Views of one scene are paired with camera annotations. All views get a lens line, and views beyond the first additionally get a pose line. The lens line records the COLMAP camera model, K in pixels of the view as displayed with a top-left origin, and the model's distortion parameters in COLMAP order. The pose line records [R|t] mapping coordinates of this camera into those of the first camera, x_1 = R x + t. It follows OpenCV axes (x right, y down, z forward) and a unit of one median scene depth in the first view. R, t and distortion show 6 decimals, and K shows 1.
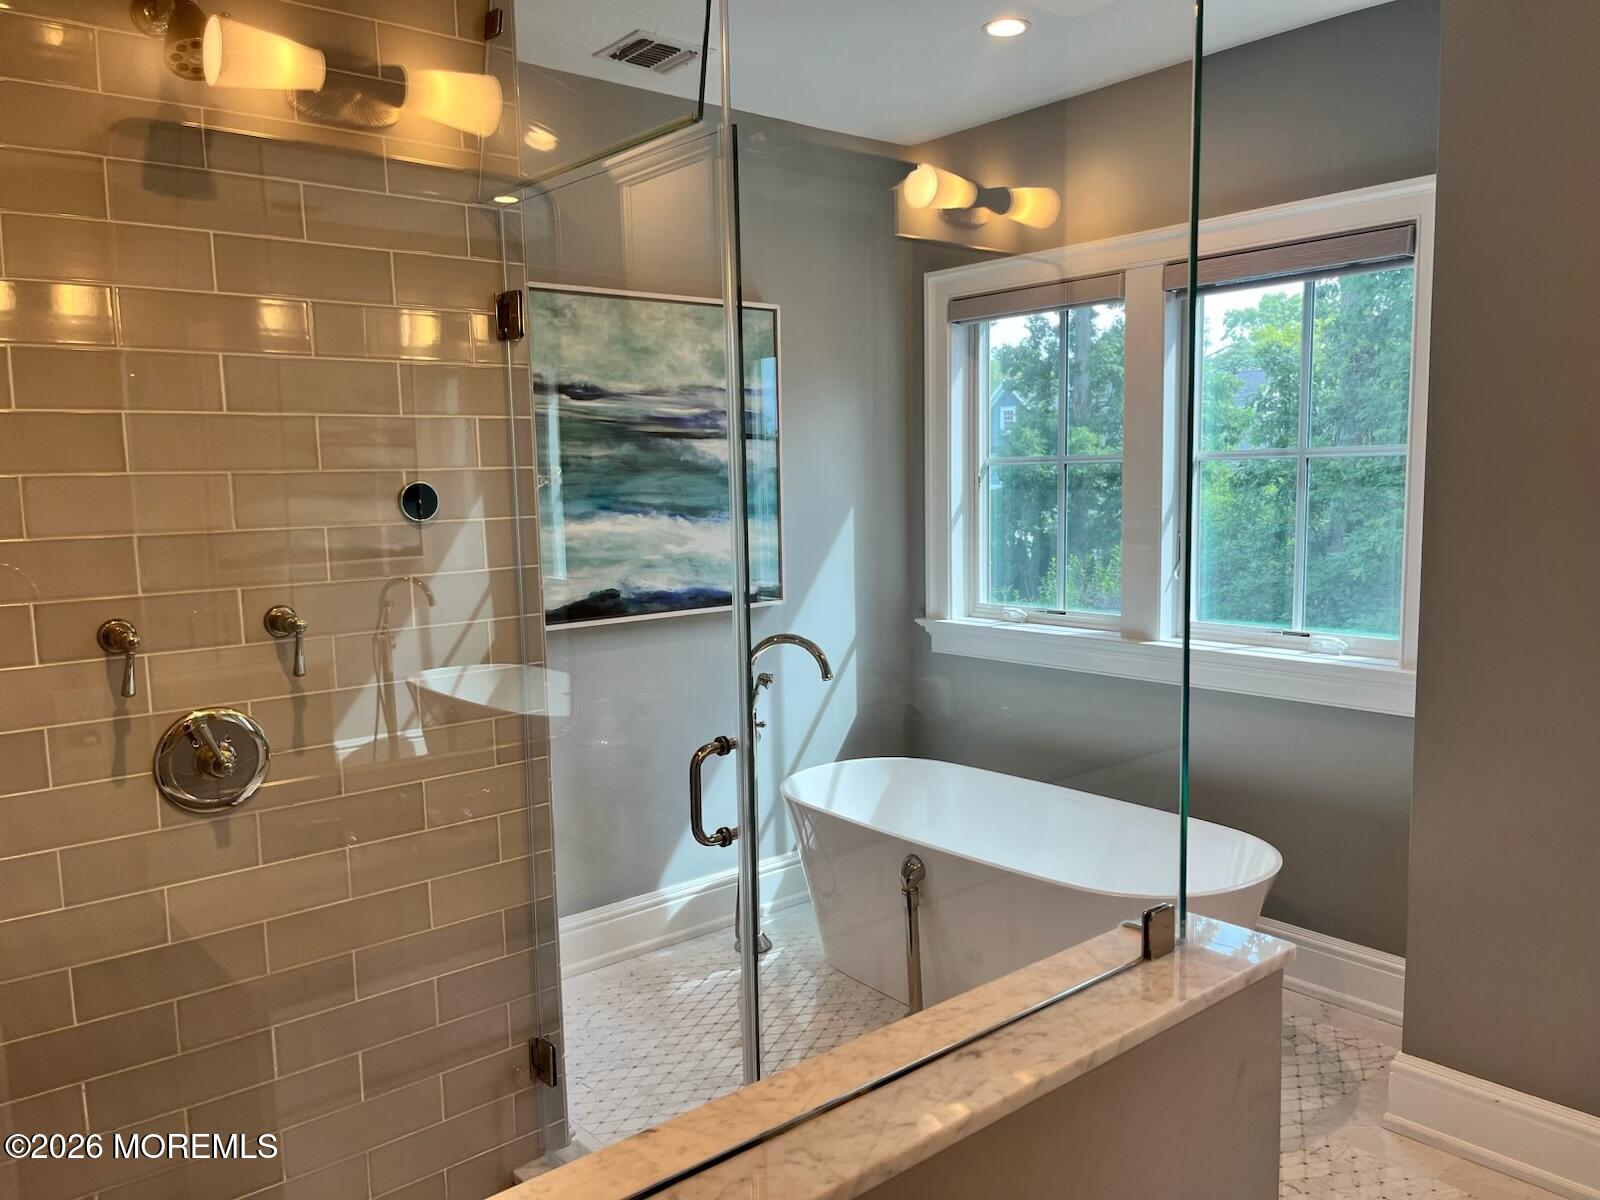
lens RADIAL K [[1207.1, 0, 800.0], [0, 1207.1, 600.0], [0, 0, 1]] dist [0.064193, -0.102941]
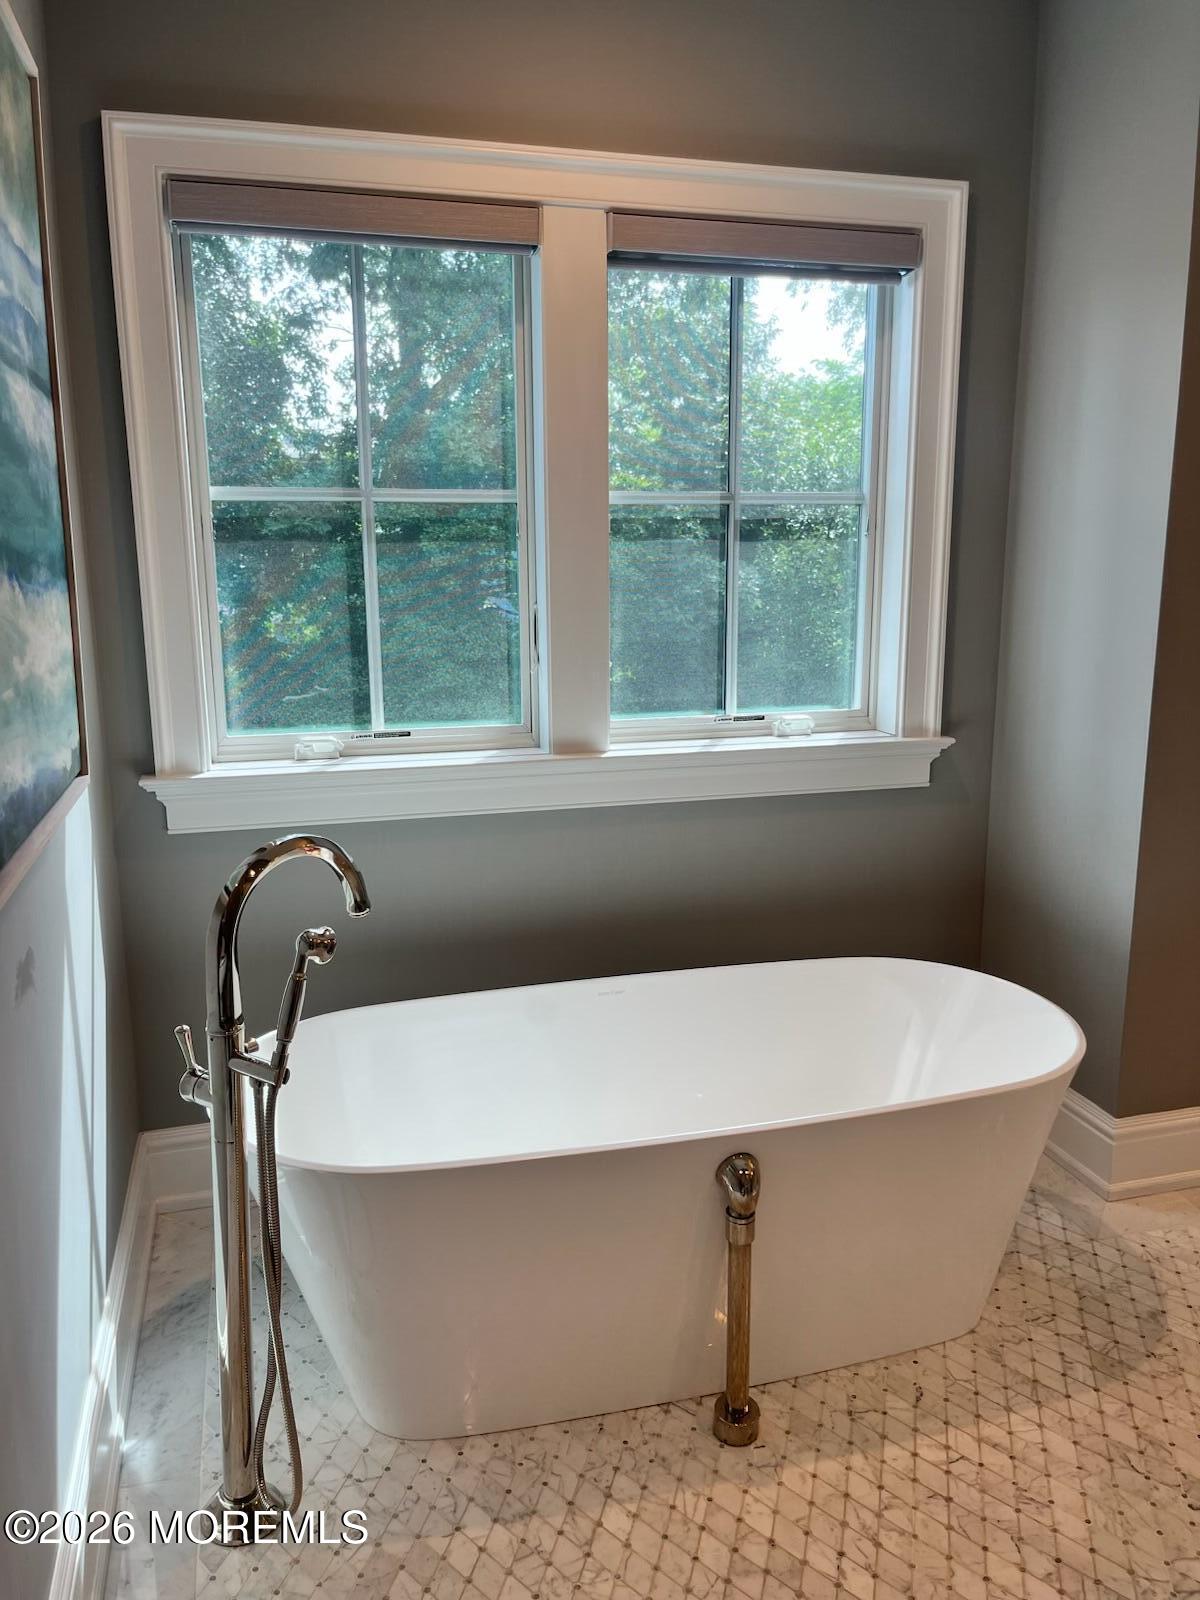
lens RADIAL K [[1207.1, 0, 600.0], [0, 1207.1, 800.0], [0, 0, 1]] dist [0.064193, -0.102941]
pose [[0.409755, -0.165678, 0.897024, -0.351874], [0.090700, 0.985894, 0.140661, -0.038470], [-0.907675, 0.023724, 0.419002, 0.659569]]
